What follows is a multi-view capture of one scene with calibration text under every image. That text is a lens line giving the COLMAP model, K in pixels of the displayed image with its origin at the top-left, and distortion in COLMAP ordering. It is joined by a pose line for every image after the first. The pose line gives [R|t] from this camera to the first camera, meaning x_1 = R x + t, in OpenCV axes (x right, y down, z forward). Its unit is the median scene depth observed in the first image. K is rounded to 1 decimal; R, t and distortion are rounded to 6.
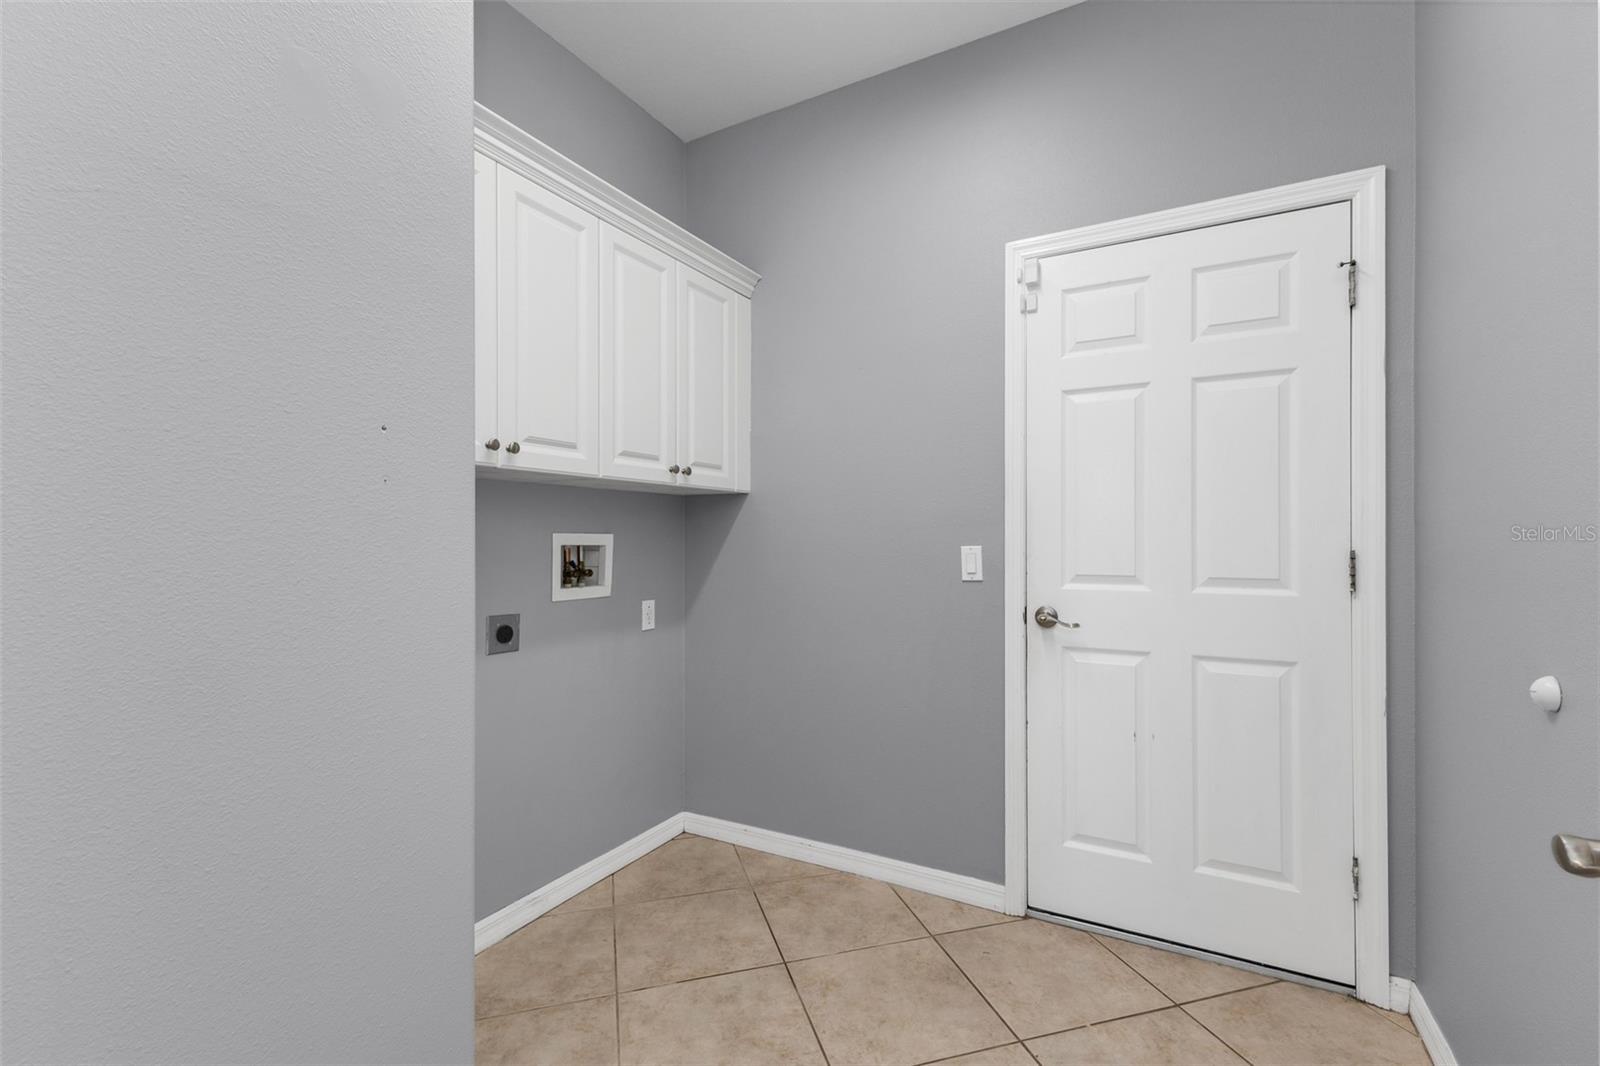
lens RADIAL K [[693.8, 0, 797.5], [0, 693.8, 525.8], [0, 0, 1]] dist [0.004482, -0.001130]
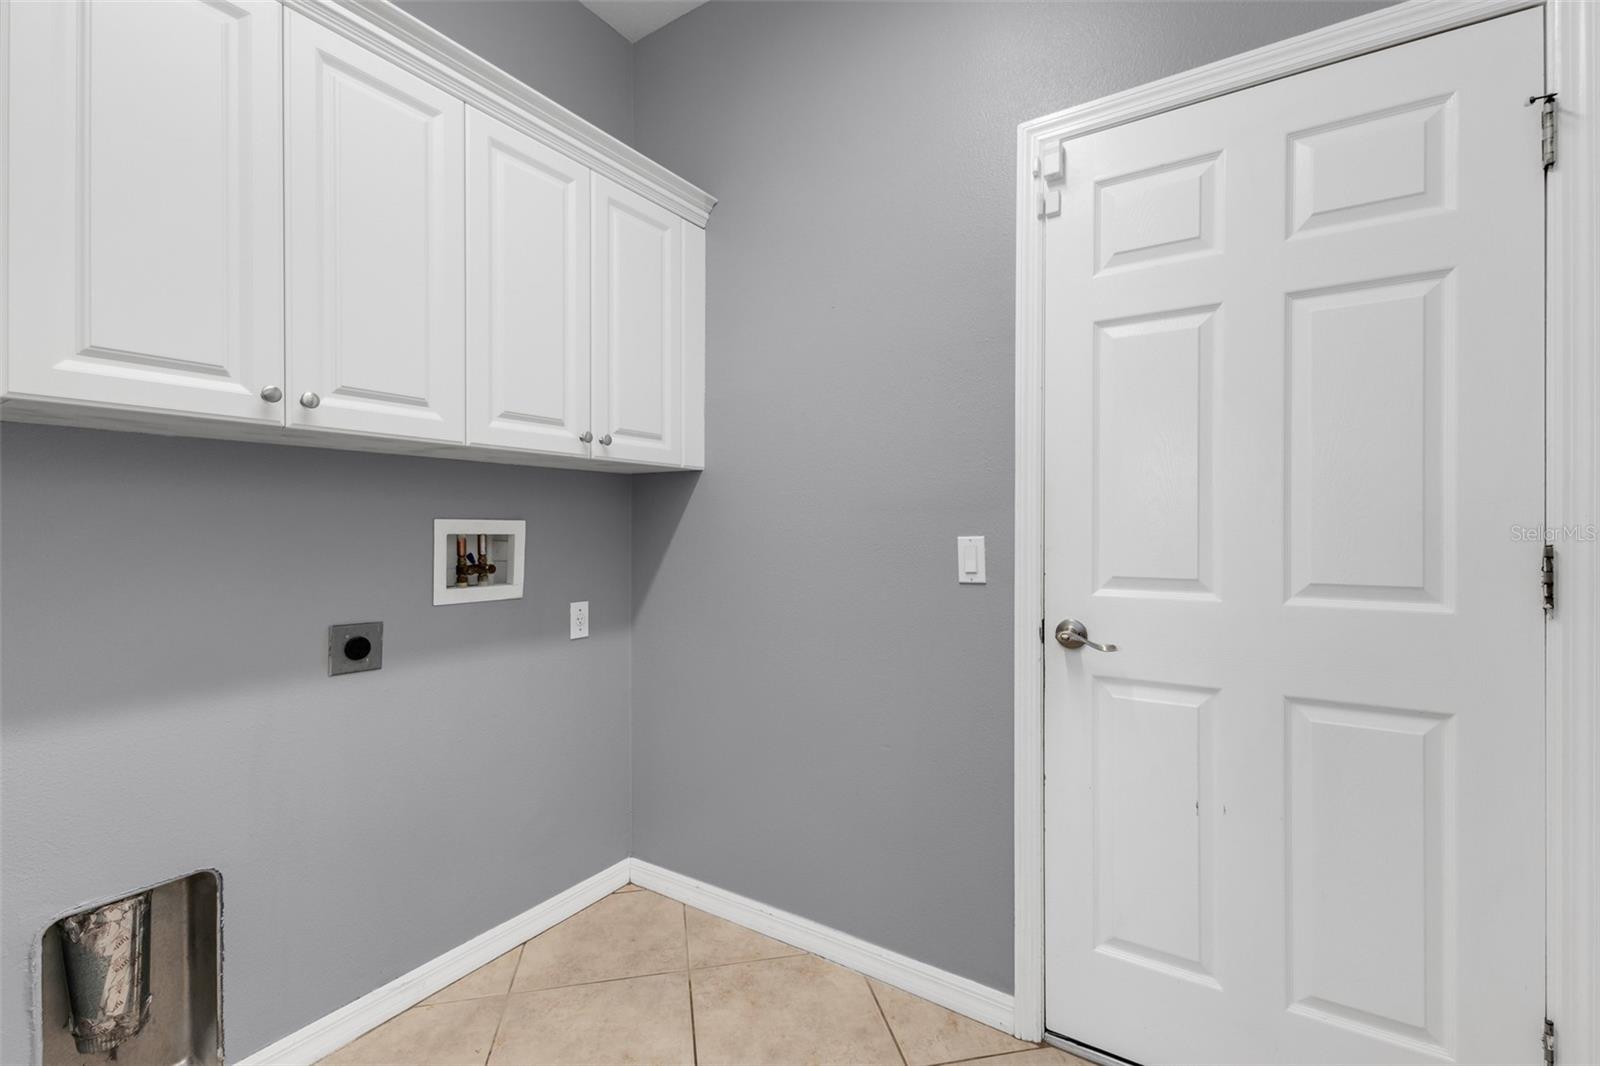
lens RADIAL K [[698.8, 0, 797.9], [0, 698.8, 518.7], [0, 0, 1]] dist [0.010717, -0.005332]
pose [[0.997477, 0.000350, -0.070993, 0.121300], [0.000084, 0.999981, 0.006114, 0.005615], [0.070993, -0.006104, 0.997458, 0.242388]]
